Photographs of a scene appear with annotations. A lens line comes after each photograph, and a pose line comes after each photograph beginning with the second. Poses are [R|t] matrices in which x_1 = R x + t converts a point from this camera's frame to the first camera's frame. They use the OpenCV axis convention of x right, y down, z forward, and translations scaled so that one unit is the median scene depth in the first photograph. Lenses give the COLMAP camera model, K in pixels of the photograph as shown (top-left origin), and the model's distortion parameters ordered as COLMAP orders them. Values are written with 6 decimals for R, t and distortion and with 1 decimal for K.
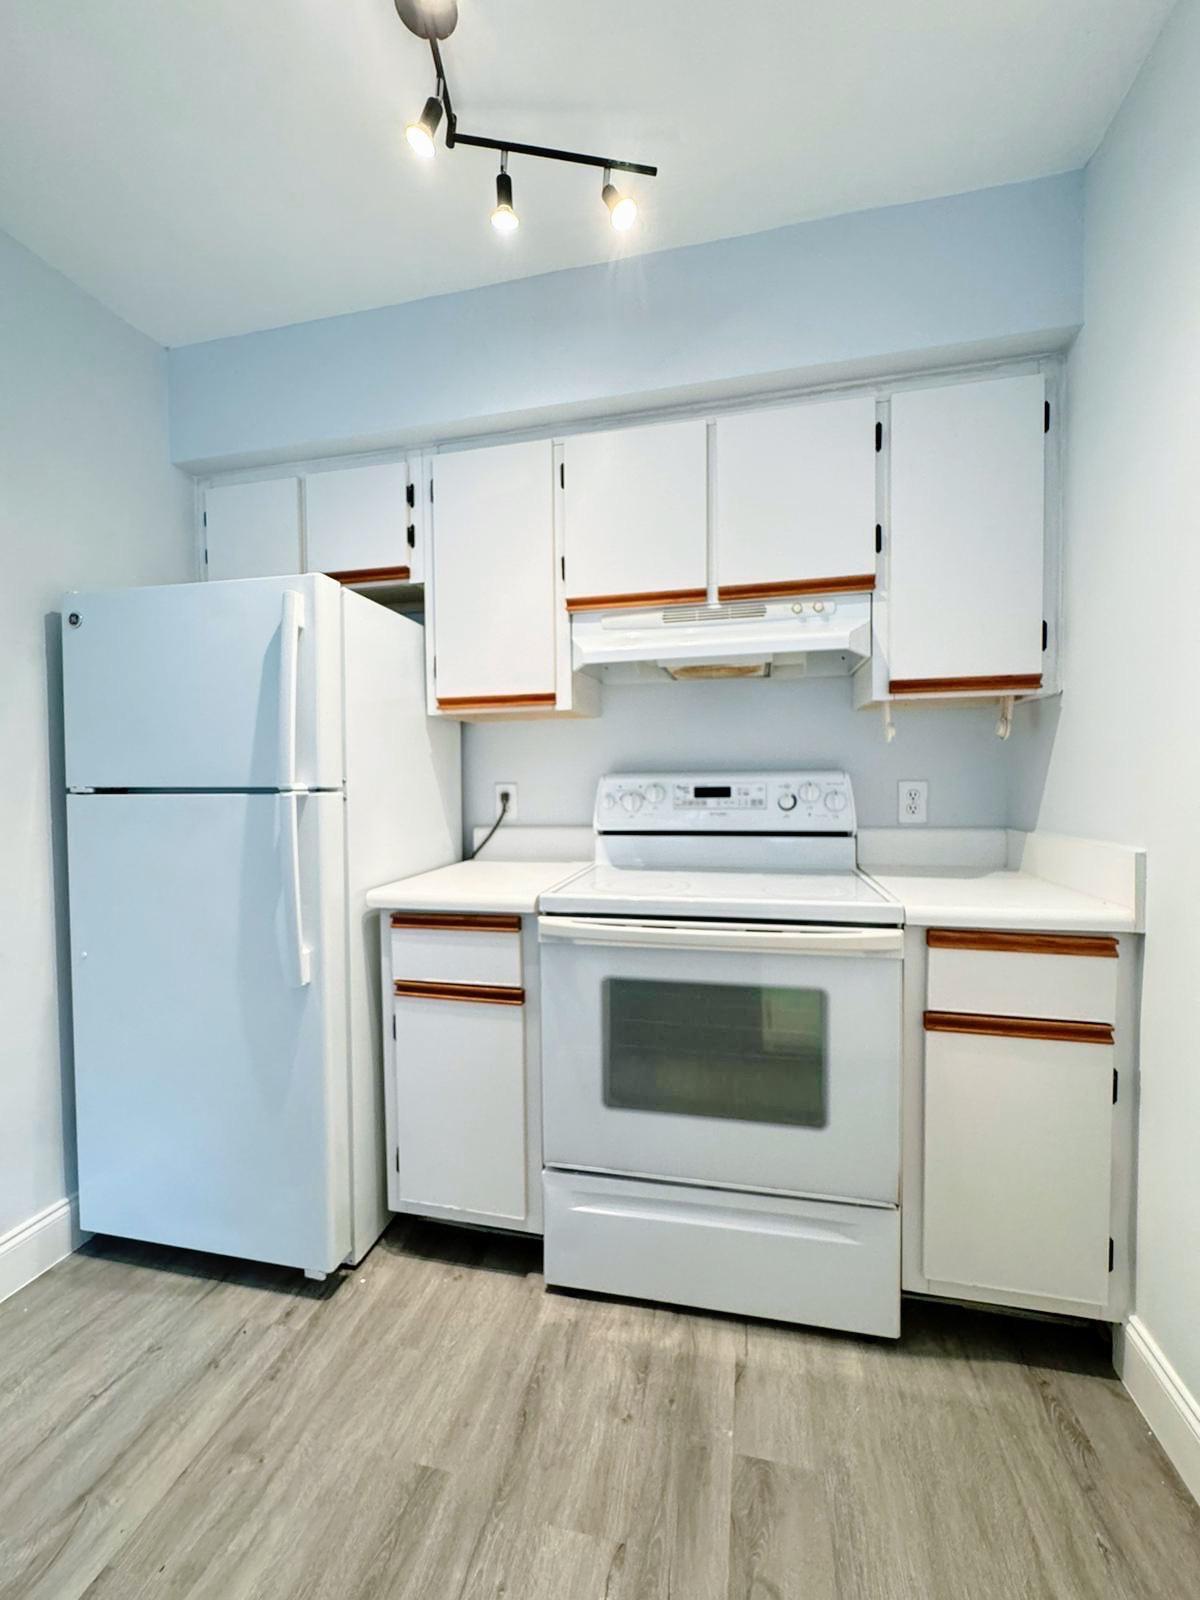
lens RADIAL K [[646.8, 0, 604.1], [0, 646.8, 800.3], [0, 0, 1]] dist [-0.011086, 0.003372]
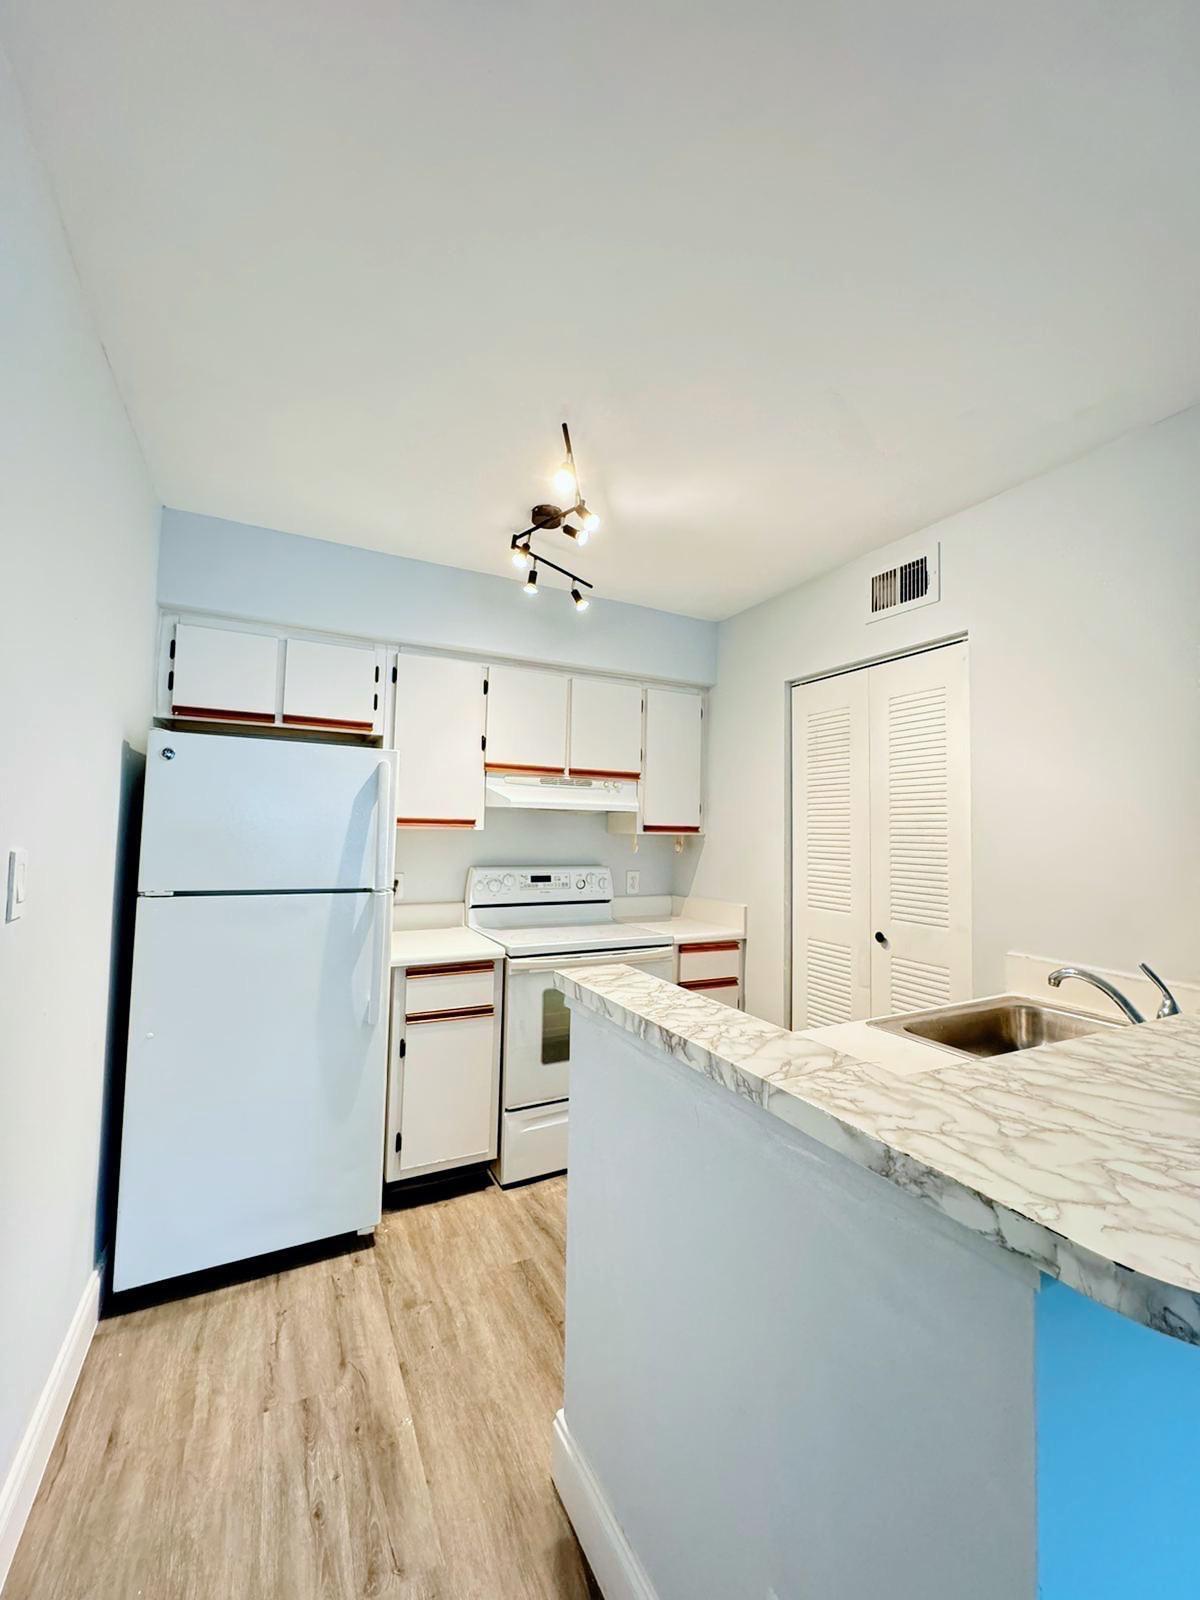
lens RADIAL K [[636.8, 0, 607.1], [0, 636.8, 802.0], [0, 0, 1]] dist [0.000666, 0.000406]
pose [[0.758765, 0.058089, 0.648769, -0.960291], [-0.006898, 0.996676, -0.081172, -0.095576], [-0.651328, 0.057115, 0.756643, -0.448493]]
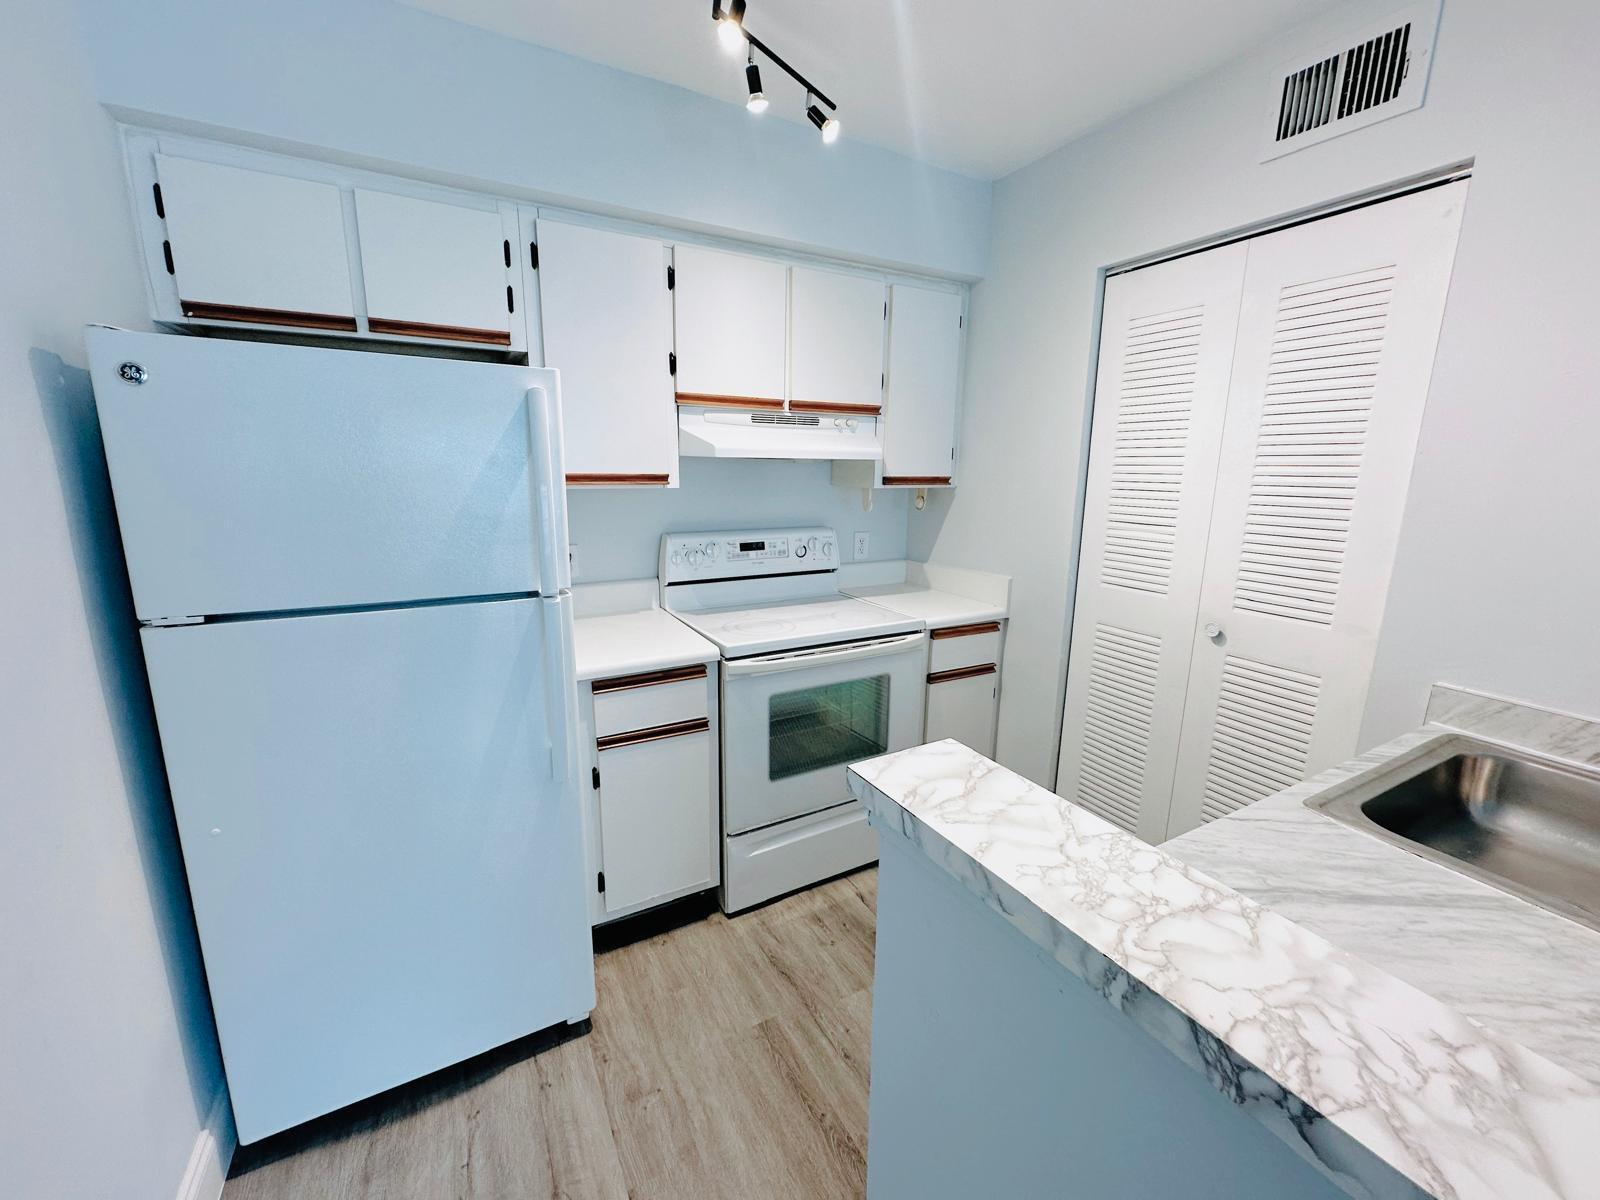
lens RADIAL K [[636.8, 0, 800.0], [0, 636.8, 600.0], [0, 0, 1]] dist [0.000666, 0.000406]
pose [[0.743534, -0.115670, 0.658618, -0.775495], [0.002553, 0.985410, 0.170180, -0.155007], [-0.668693, -0.124854, 0.732981, -0.038948]]
